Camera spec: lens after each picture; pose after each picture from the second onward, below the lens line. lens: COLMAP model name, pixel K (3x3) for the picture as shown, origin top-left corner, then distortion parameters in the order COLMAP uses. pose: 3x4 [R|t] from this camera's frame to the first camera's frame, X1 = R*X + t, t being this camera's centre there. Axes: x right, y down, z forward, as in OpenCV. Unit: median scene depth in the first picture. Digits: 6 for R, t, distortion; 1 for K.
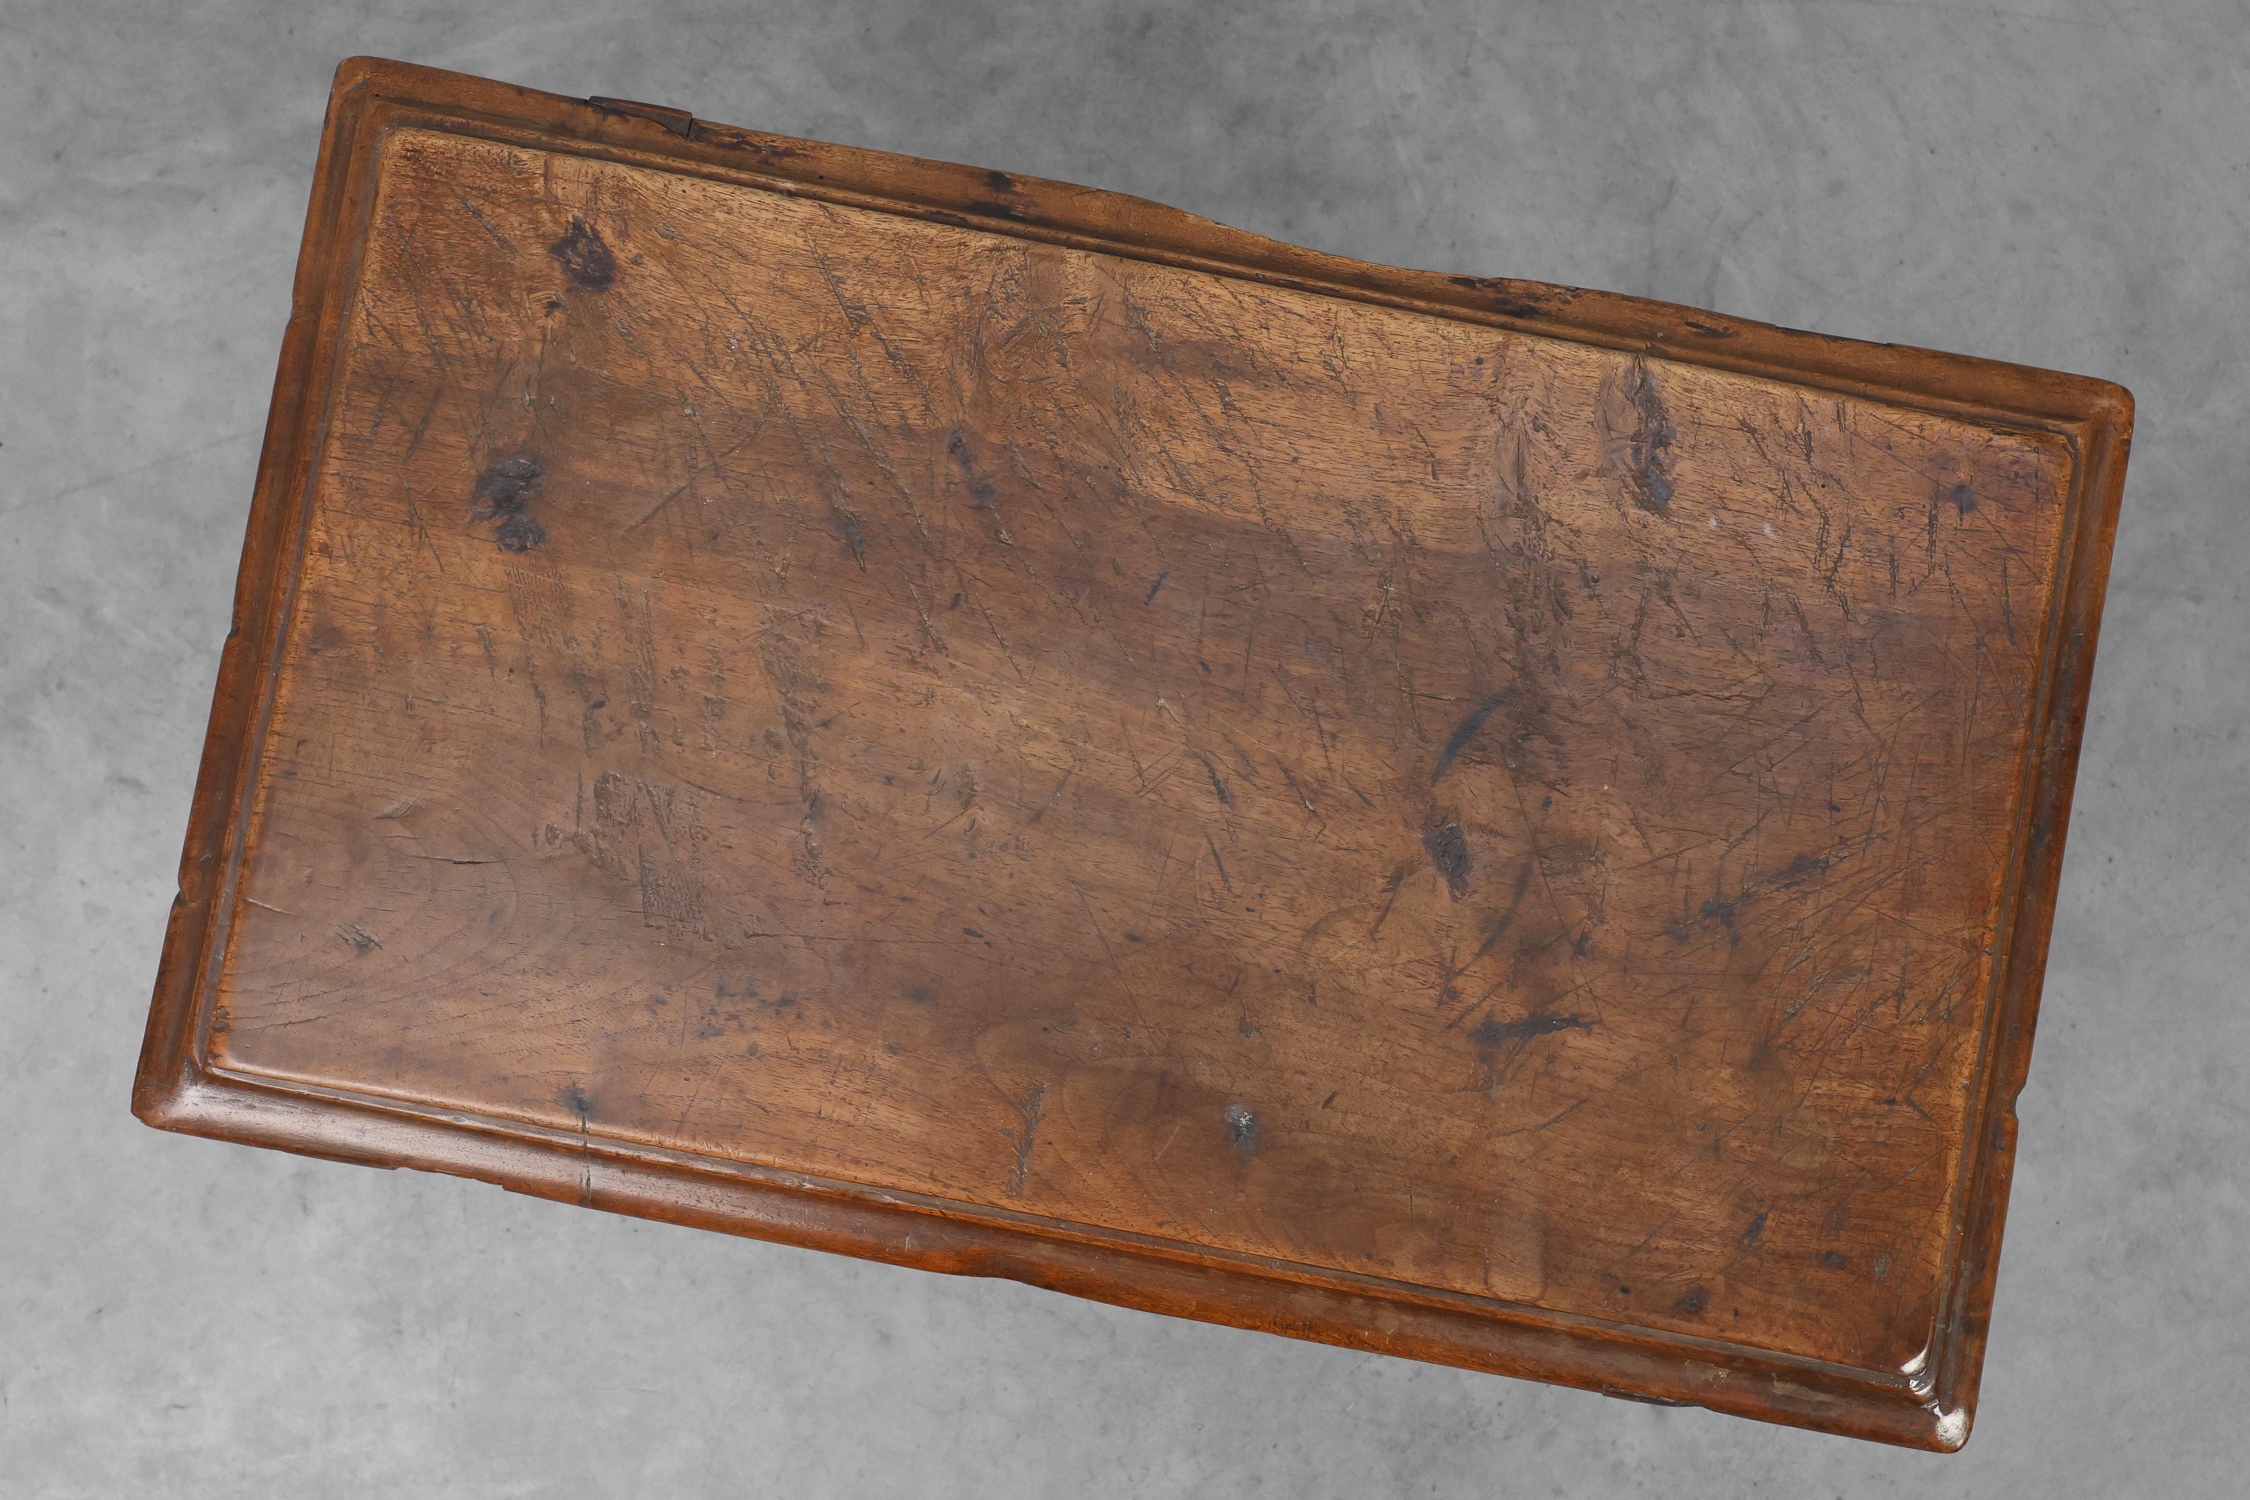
lens RADIAL K [[2405.2, 0, 1113.3], [0, 2405.2, 749.3], [0, 0, 1]] dist [-0.007717, 0.000000]
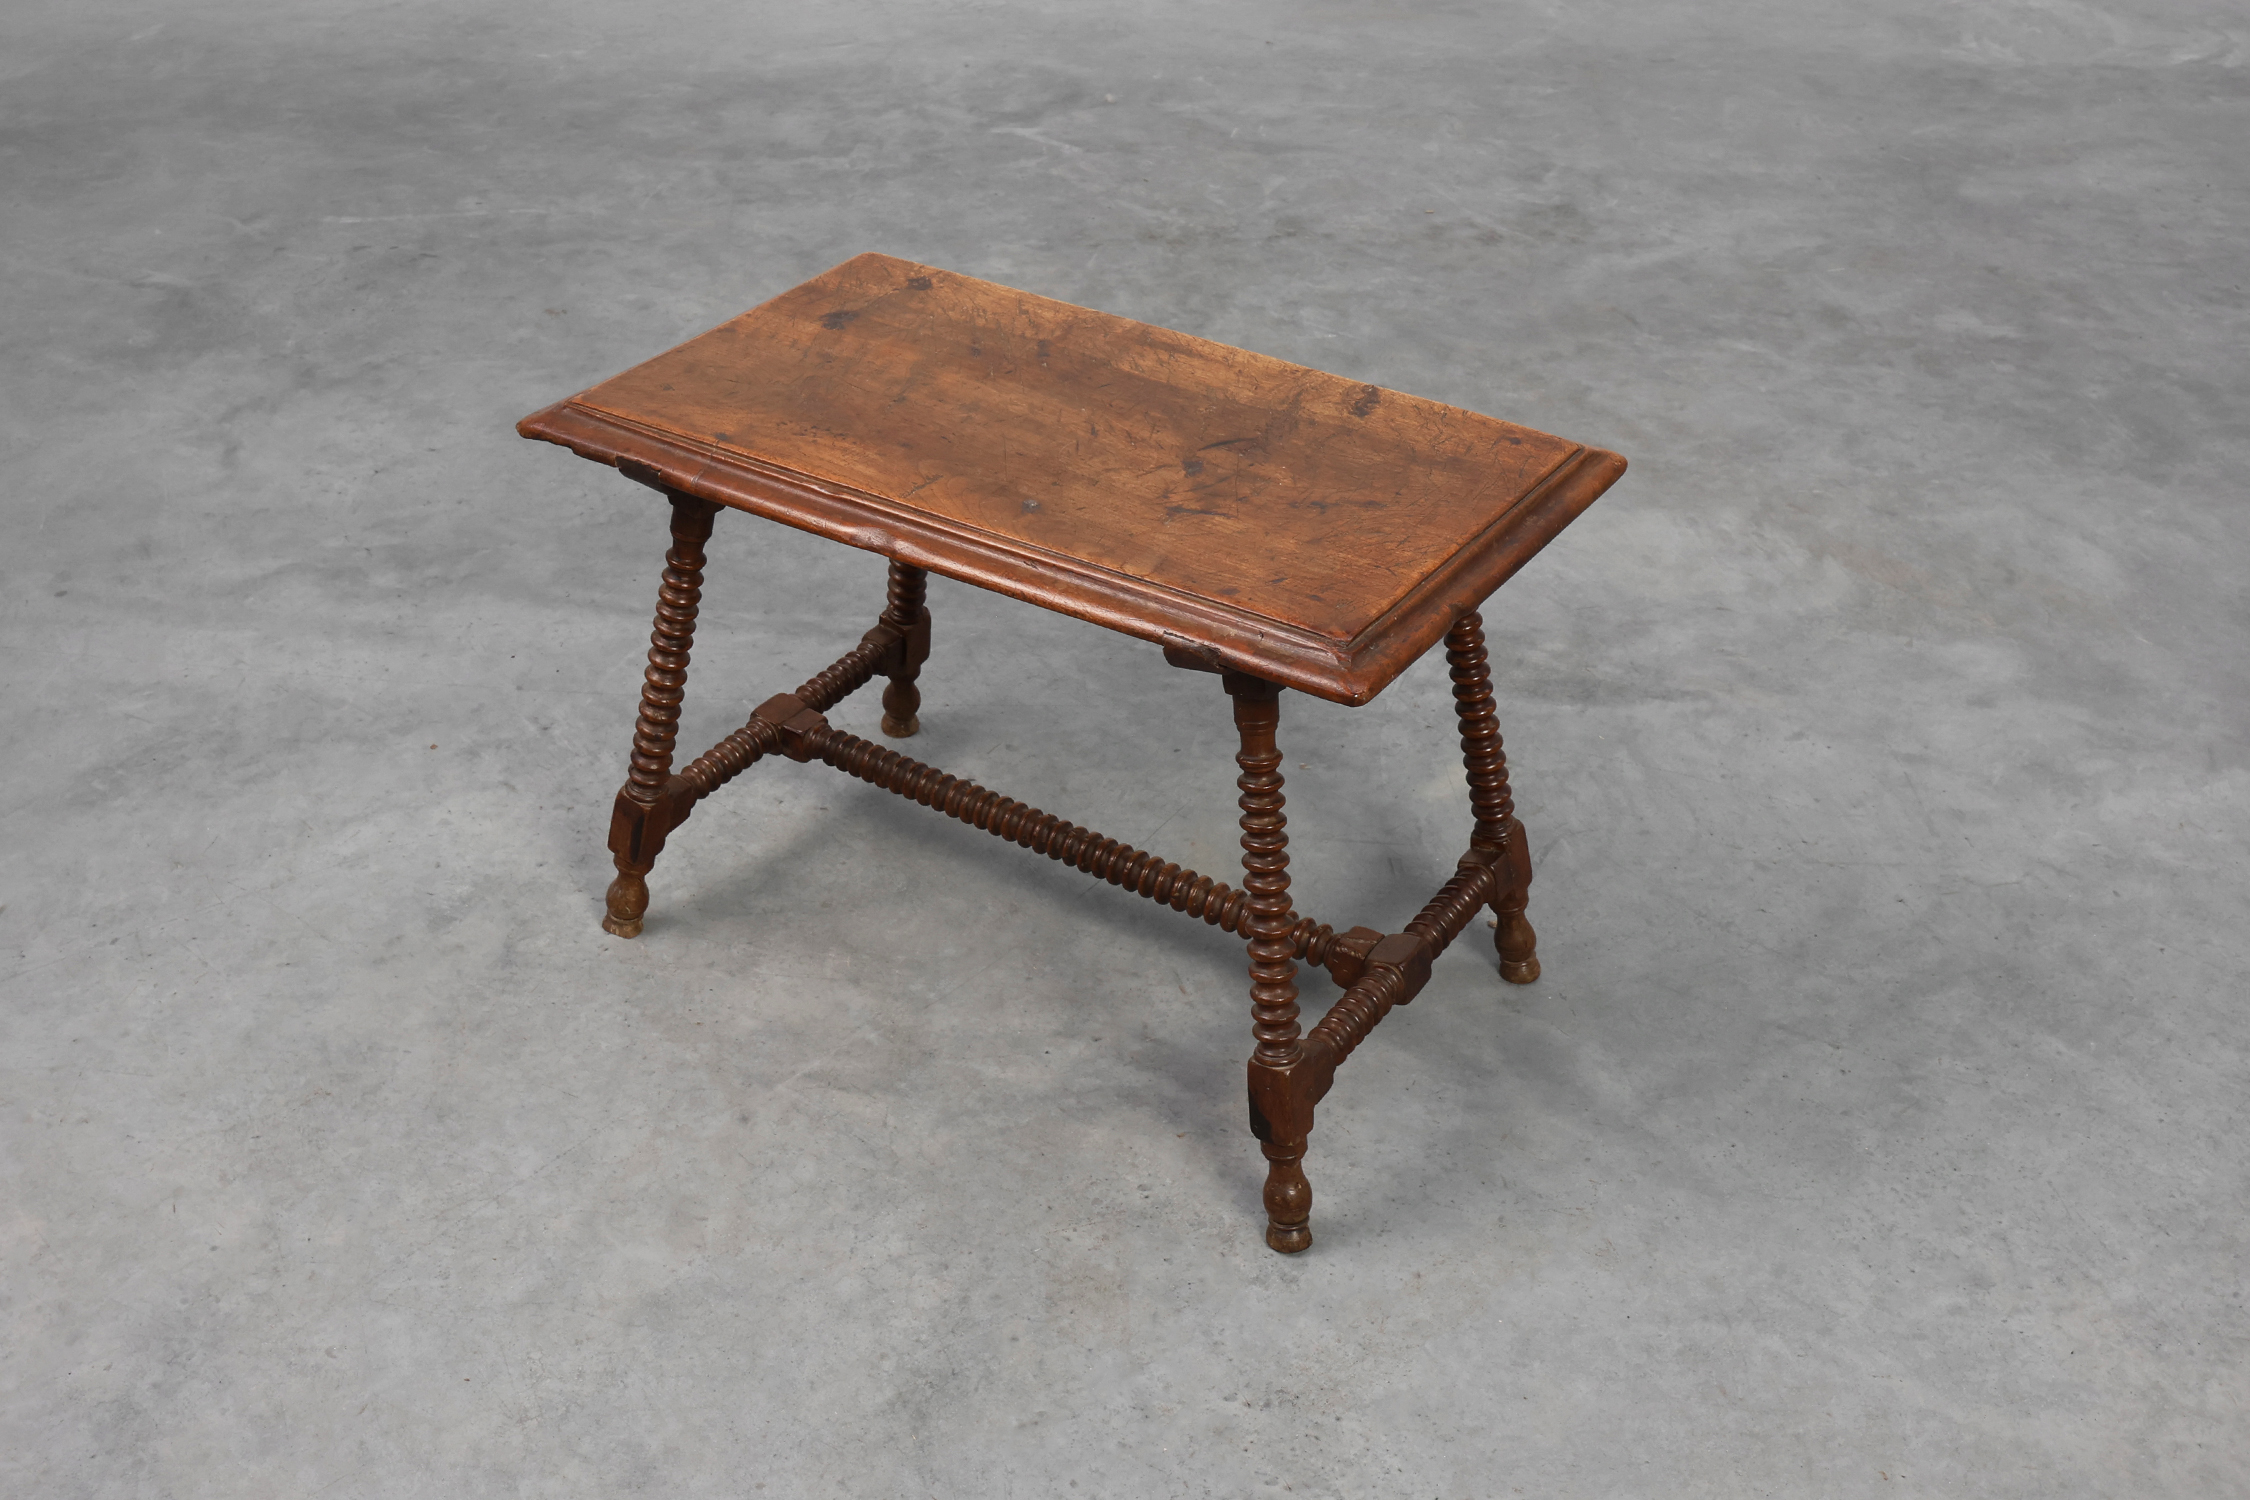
lens RADIAL K [[2167.0, 0, 1129.5], [0, 2167.0, 745.7], [0, 0, 1]] dist [-0.002331, 0.000000]
pose [[0.924973, 0.219940, -0.309923, 0.659801], [-0.379591, 0.574046, -0.725521, 1.399243], [0.018339, 0.788732, 0.614464, 0.136586]]
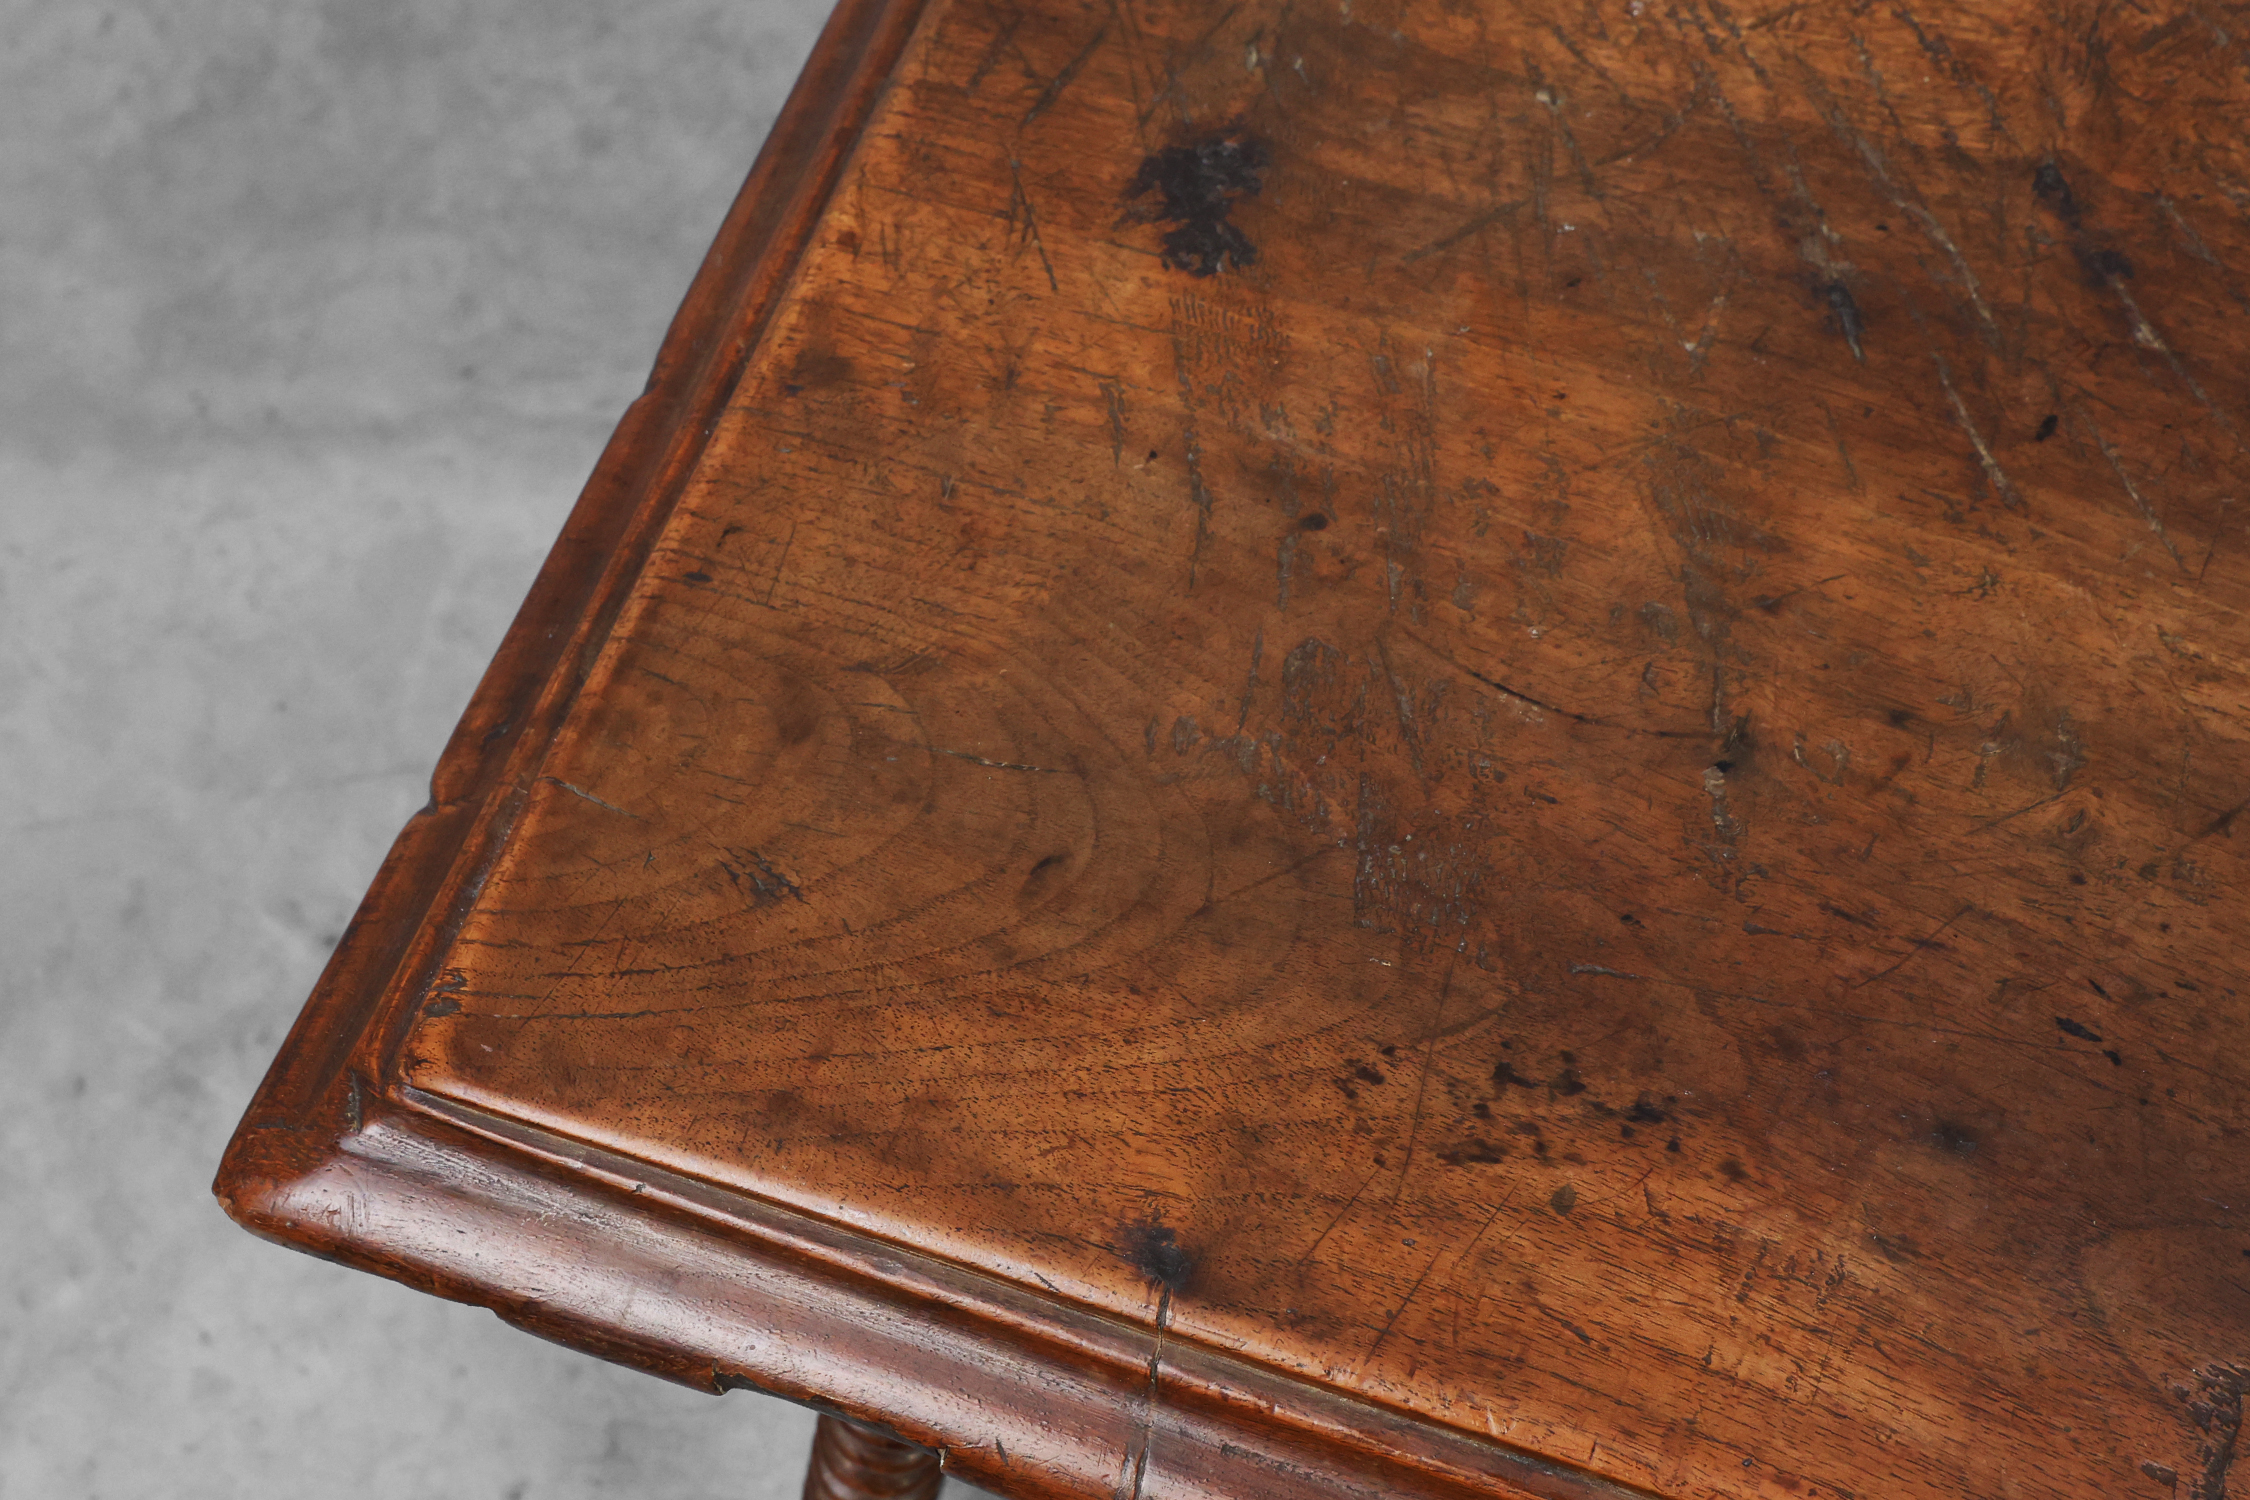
lens RADIAL K [[2852.7, 0, 1123.0], [0, 2852.7, 755.8], [0, 0, 1]] dist [0.006806, 0.000000]
pose [[0.980583, 0.106684, -0.164549, -0.149575], [-0.165448, 0.900526, -0.402094, 0.271654], [0.105283, 0.421511, 0.900691, 0.477321]]
